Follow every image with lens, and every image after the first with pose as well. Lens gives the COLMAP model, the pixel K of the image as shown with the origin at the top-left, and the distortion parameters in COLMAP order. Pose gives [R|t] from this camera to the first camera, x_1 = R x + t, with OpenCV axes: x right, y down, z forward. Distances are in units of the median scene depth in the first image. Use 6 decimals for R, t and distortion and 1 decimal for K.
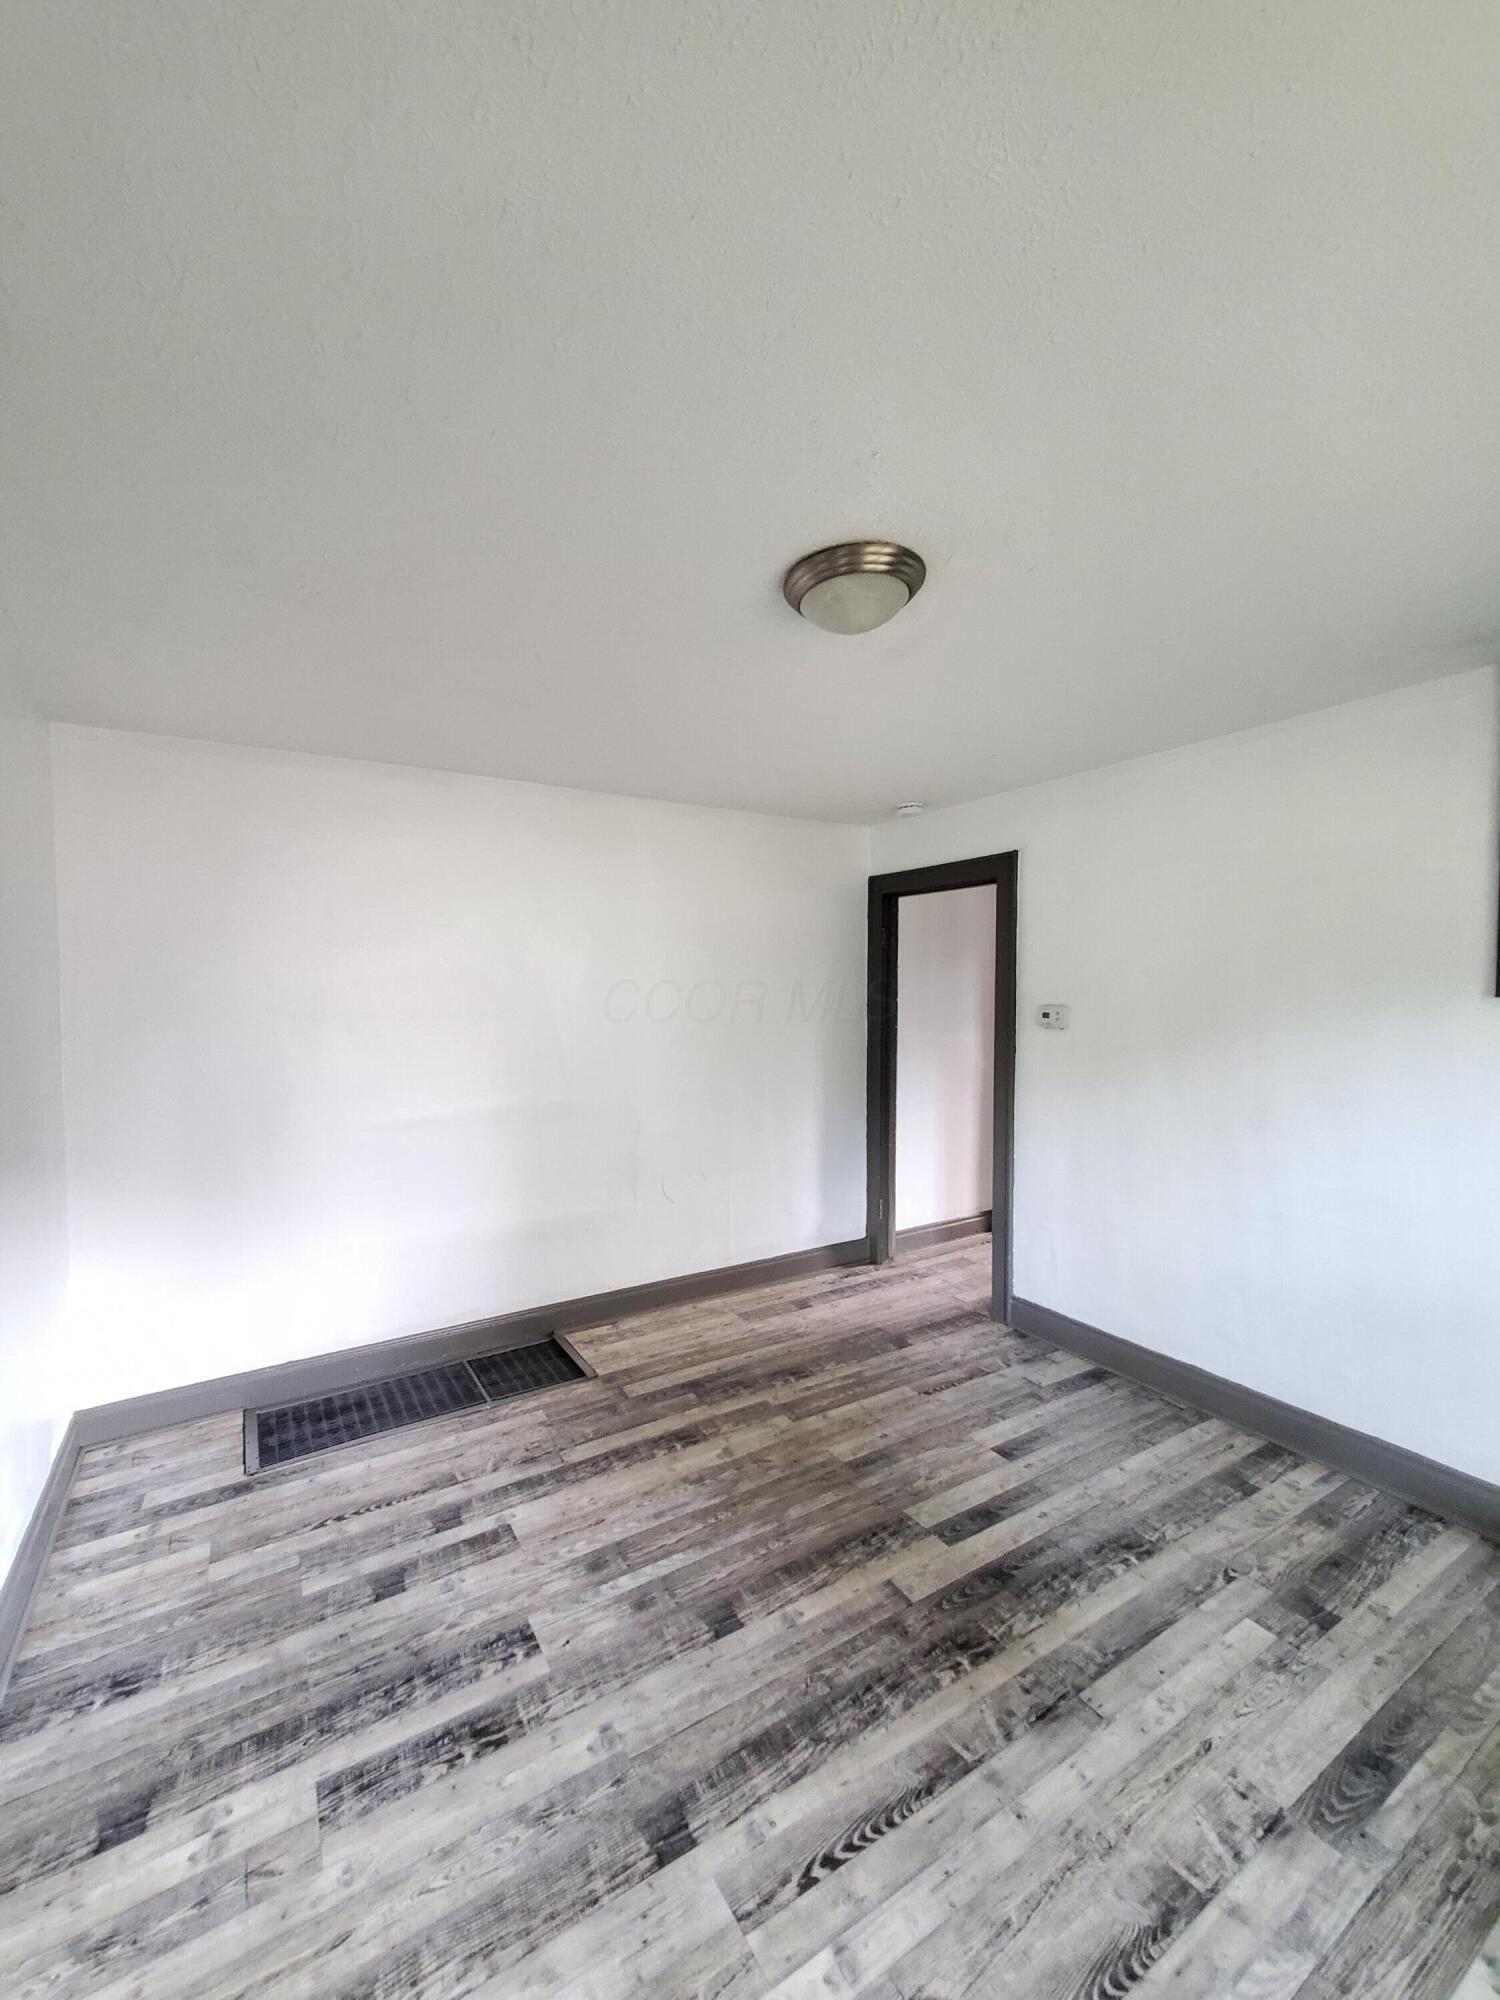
lens RADIAL K [[791.3, 0, 719.8], [0, 791.3, 1021.4], [0, 0, 1]] dist [-0.001728, -0.000473]
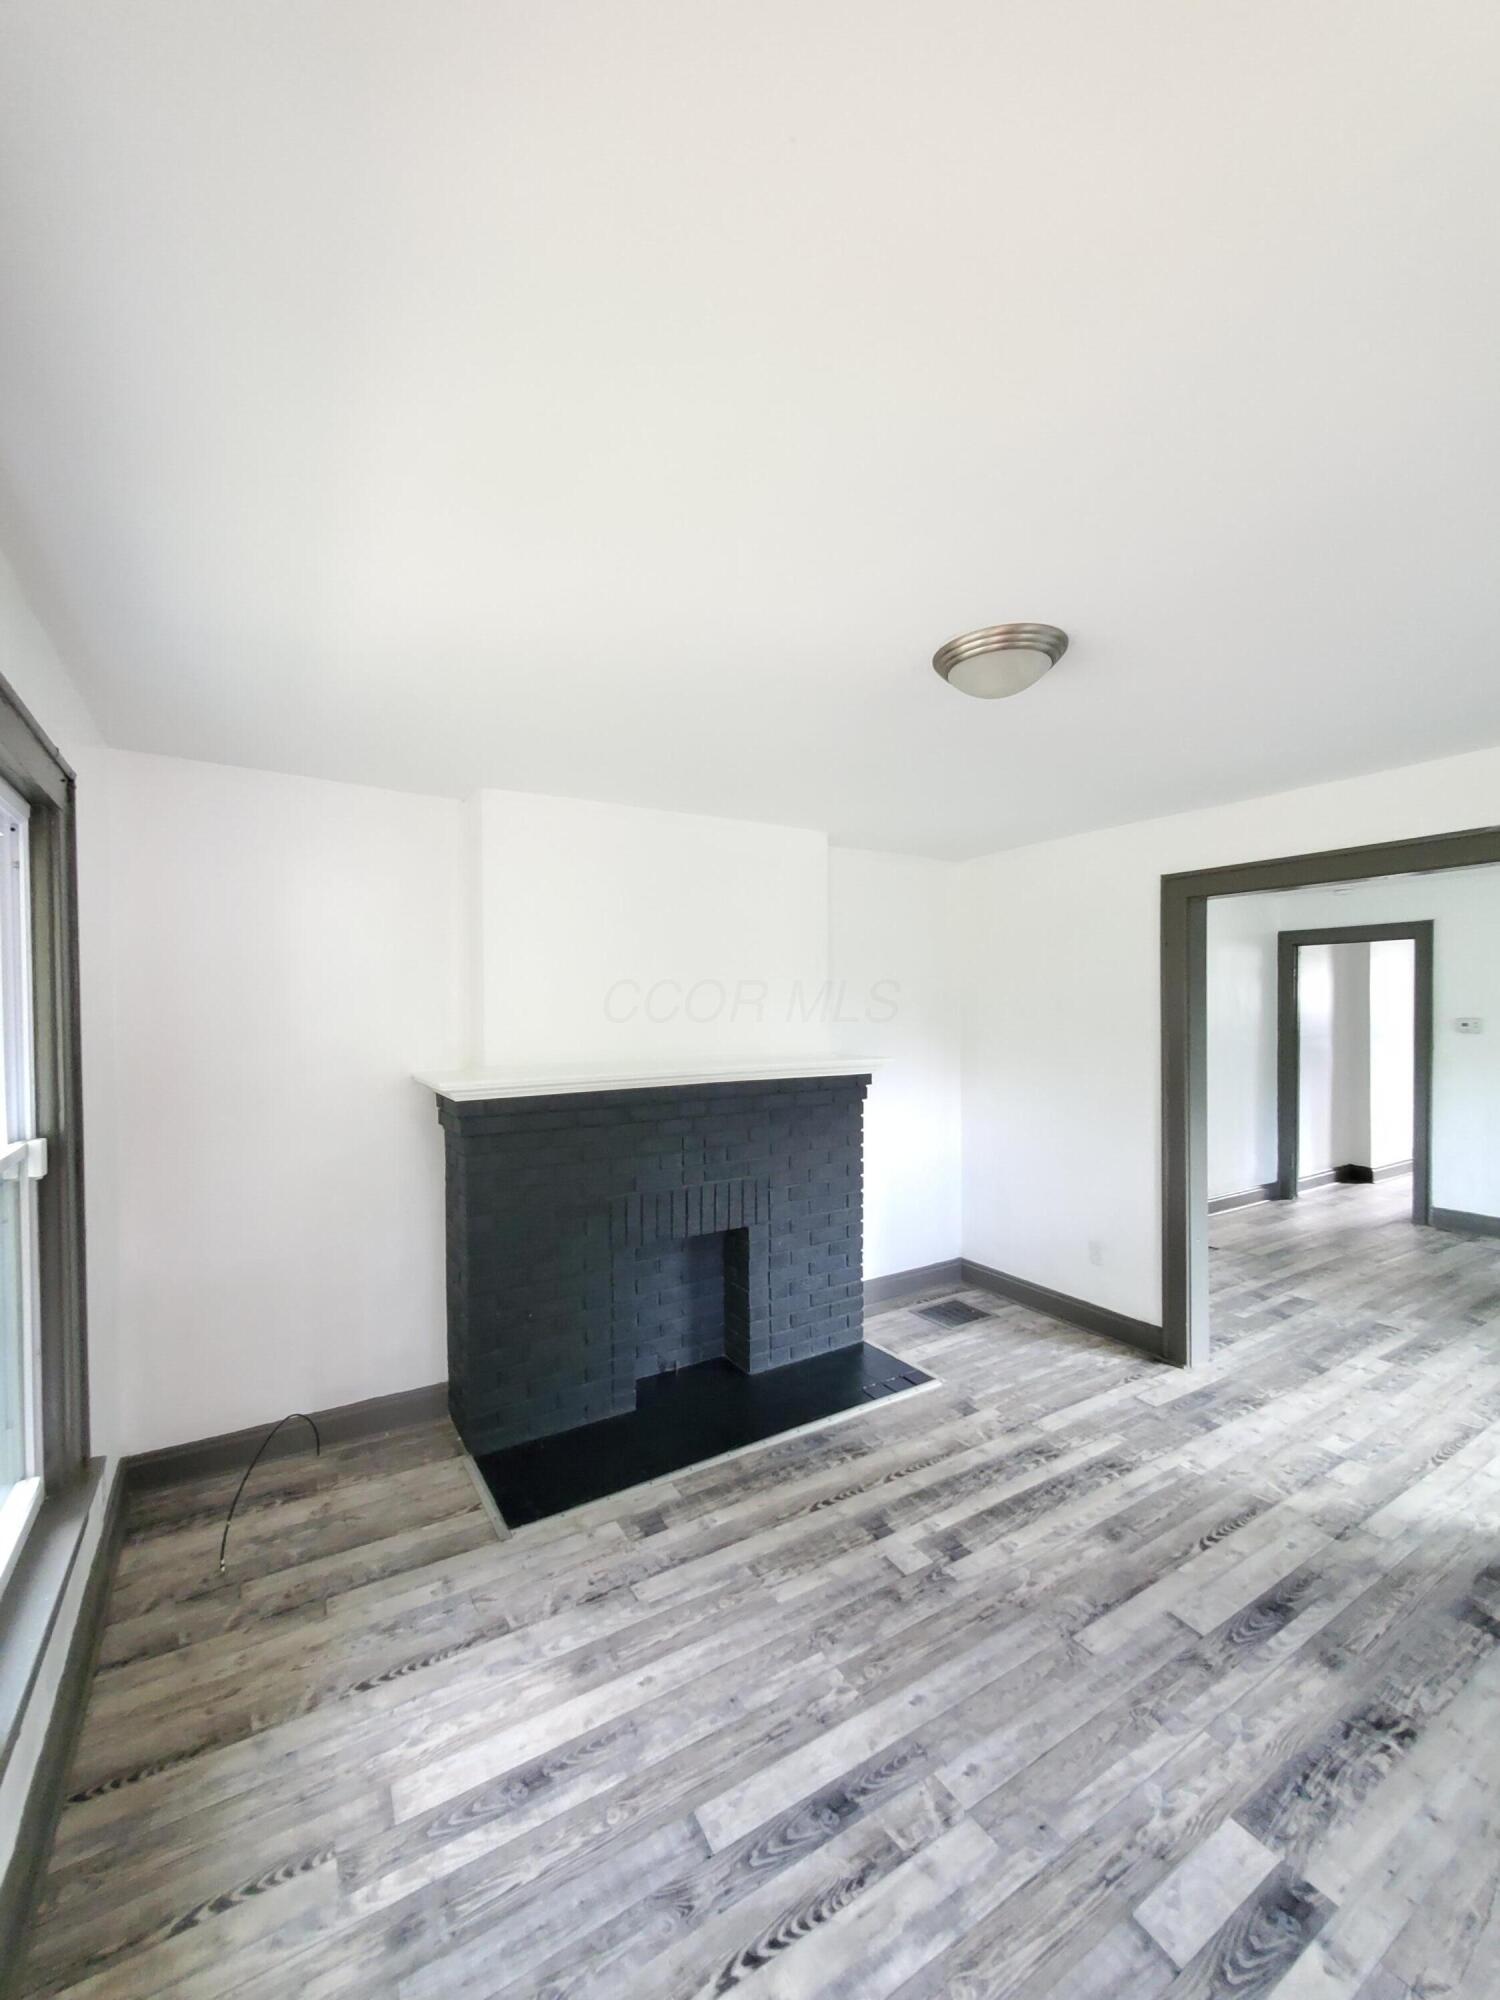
lens RADIAL K [[791.3, 0, 722.1], [0, 791.3, 1017.7], [0, 0, 1]] dist [-0.001728, -0.000473]
pose [[0.999934, -0.007878, -0.008368, -1.909071], [0.007614, 0.999486, -0.031150, 0.029630], [0.008609, 0.031084, 0.999480, -1.067957]]
